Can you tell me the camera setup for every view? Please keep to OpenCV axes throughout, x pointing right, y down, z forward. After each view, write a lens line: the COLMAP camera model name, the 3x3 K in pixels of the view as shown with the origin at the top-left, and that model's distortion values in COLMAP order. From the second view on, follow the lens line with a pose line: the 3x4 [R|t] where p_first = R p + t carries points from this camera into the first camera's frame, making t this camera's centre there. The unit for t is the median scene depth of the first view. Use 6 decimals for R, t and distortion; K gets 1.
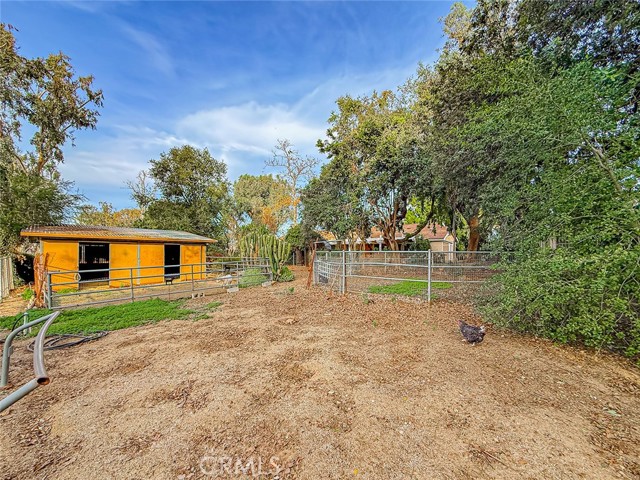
lens RADIAL K [[265.8, 0, 316.6], [0, 265.8, 253.7], [0, 0, 1]] dist [-0.000262, -0.000093]
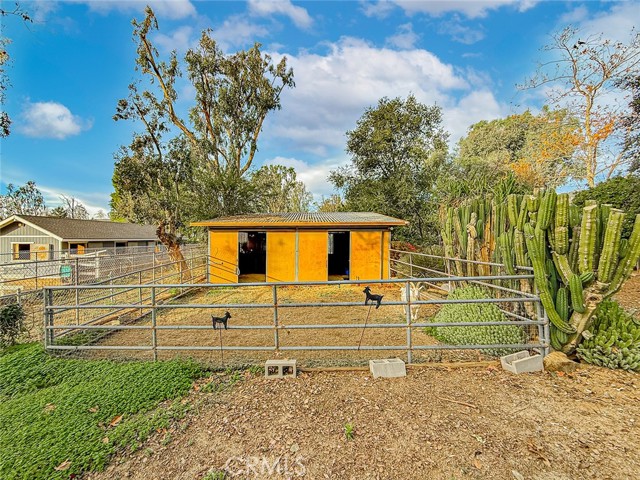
lens RADIAL K [[261.4, 0, 294.3], [0, 261.4, 240.9], [0, 0, 1]] dist [-0.000538, 0.000102]
pose [[0.627127, 0.005825, -0.778895, -0.094923], [0.003023, 0.999946, 0.009912, -0.015576], [0.778911, -0.008570, 0.627076, 0.486176]]
